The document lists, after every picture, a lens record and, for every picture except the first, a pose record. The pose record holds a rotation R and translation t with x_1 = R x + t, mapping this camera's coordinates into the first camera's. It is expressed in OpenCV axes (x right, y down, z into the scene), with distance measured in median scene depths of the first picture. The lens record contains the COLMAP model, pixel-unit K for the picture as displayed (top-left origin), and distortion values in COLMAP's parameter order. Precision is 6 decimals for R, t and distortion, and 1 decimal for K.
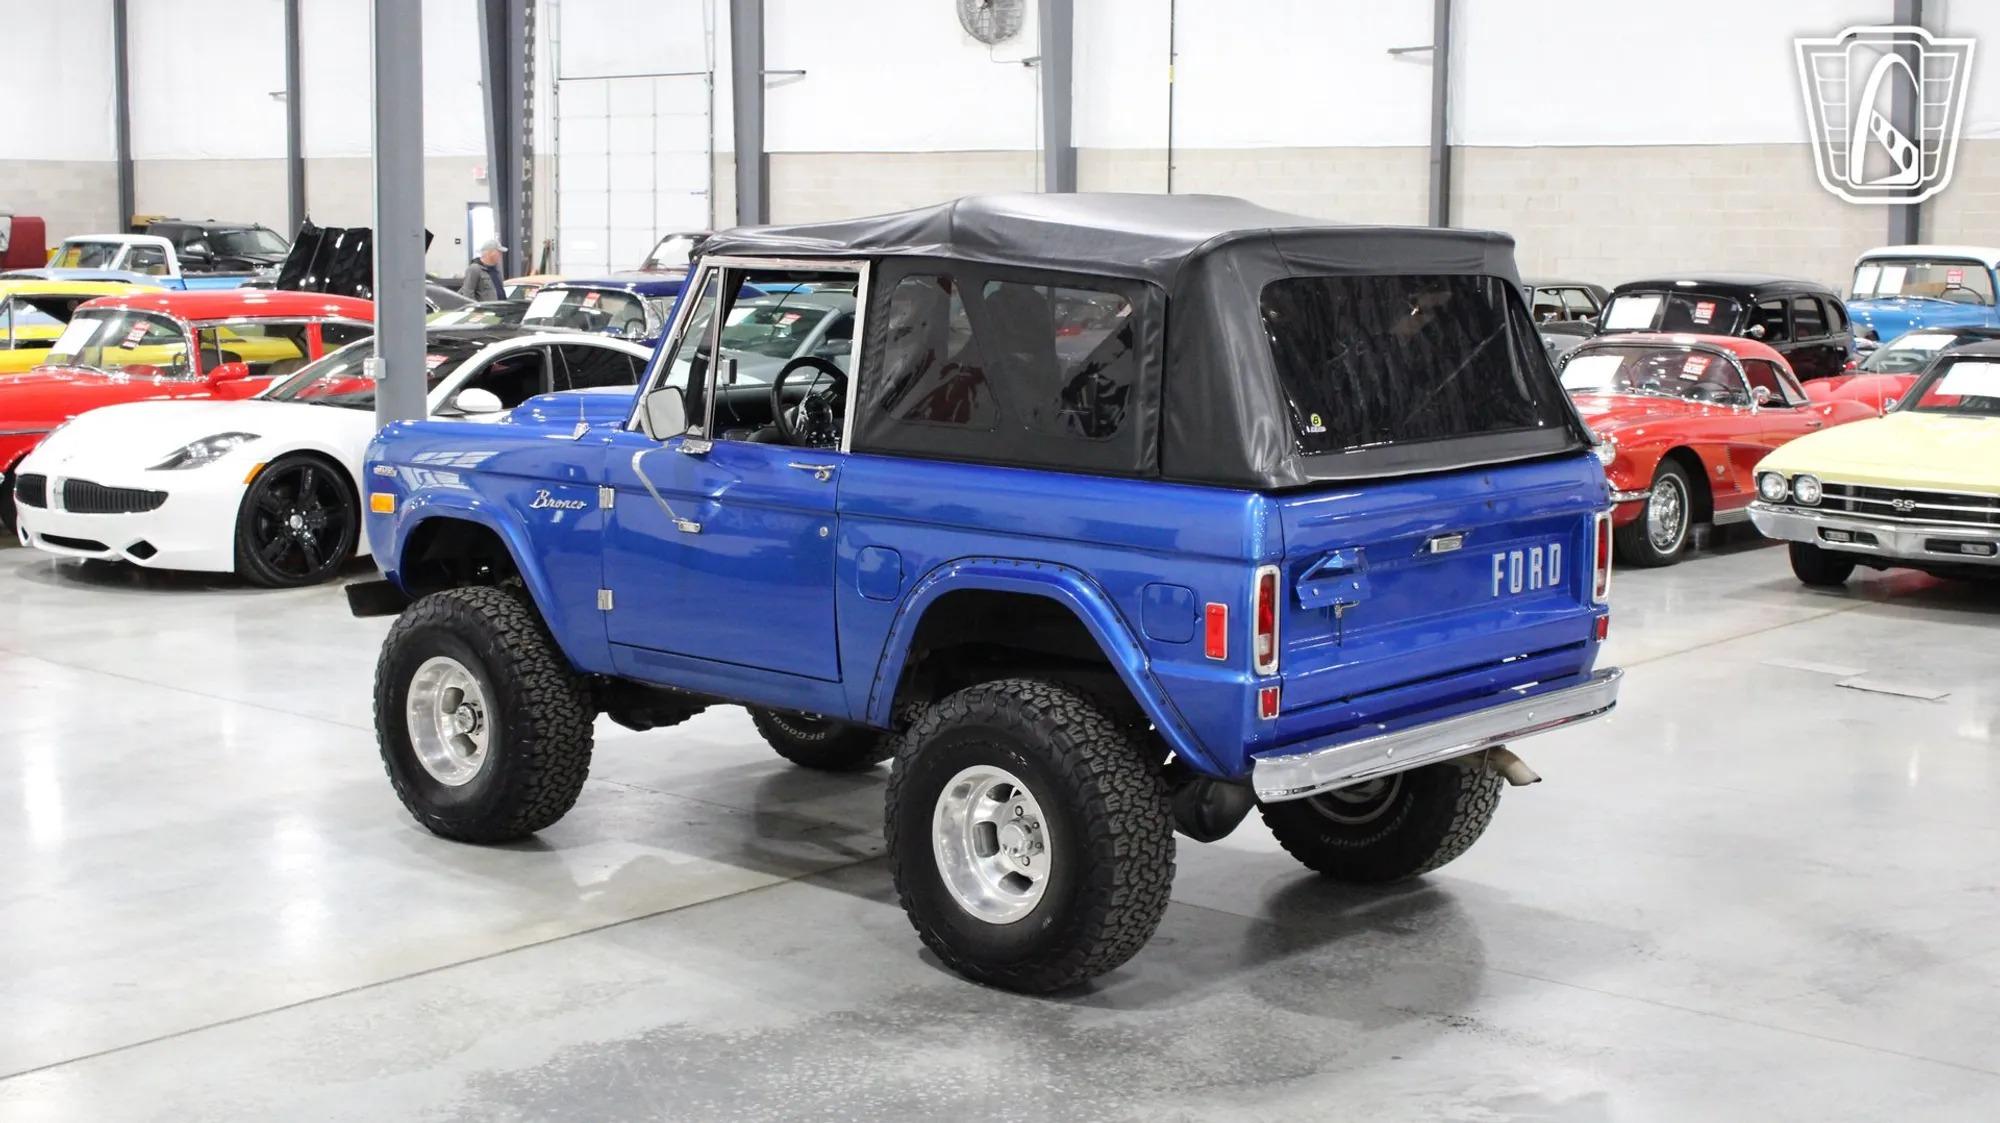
lens RADIAL K [[2664.6, 0, 1004.8], [0, 2664.6, 574.8], [0, 0, 1]] dist [-0.027815, 0.000000]
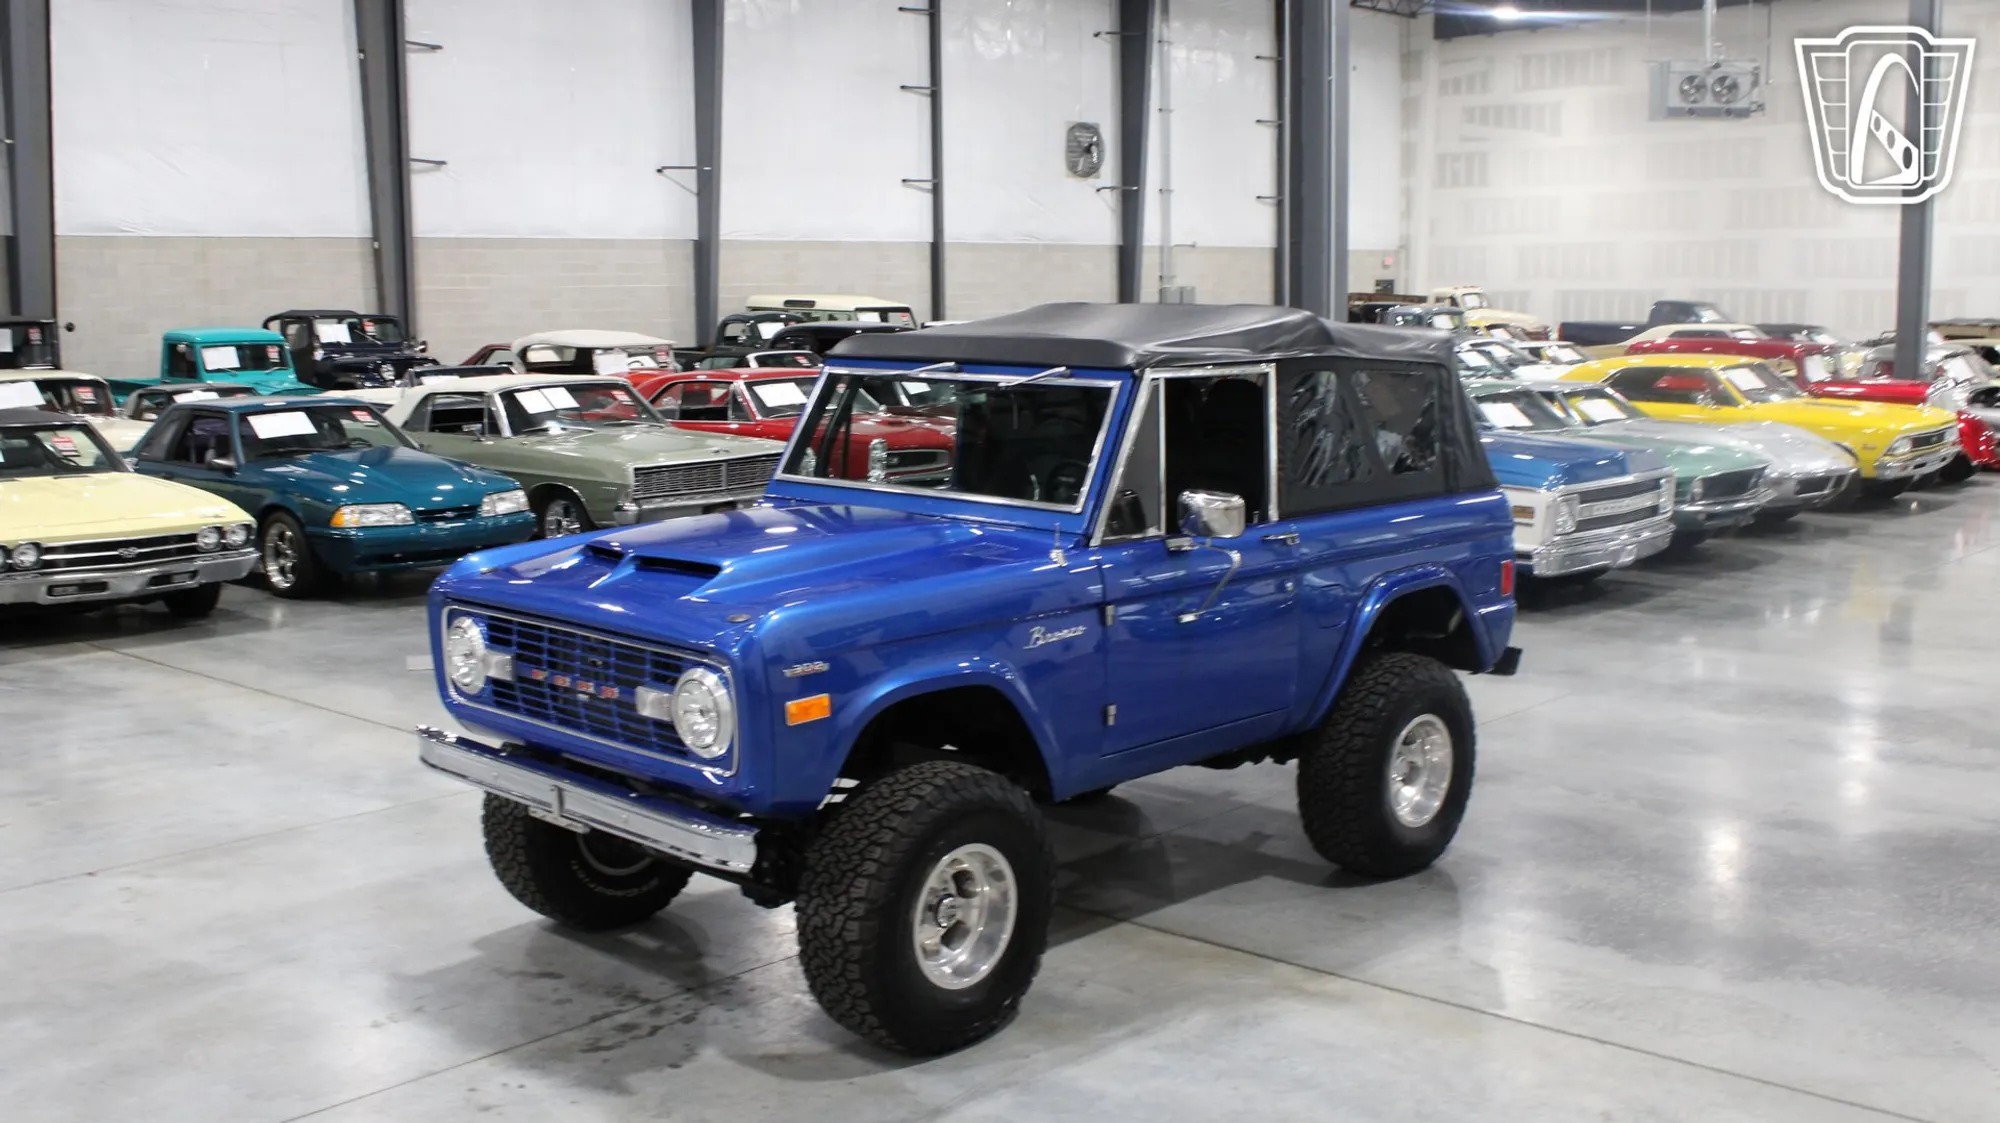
lens RADIAL K [[2001.3, 0, 981.4], [0, 2001.3, 558.3], [0, 0, 1]] dist [-0.082199, 0.000000]
pose [[0.051127, -0.148563, 0.987580, -0.908661], [0.142484, 0.979843, 0.140023, -0.164855], [-0.988476, 0.133555, 0.071265, 1.000782]]
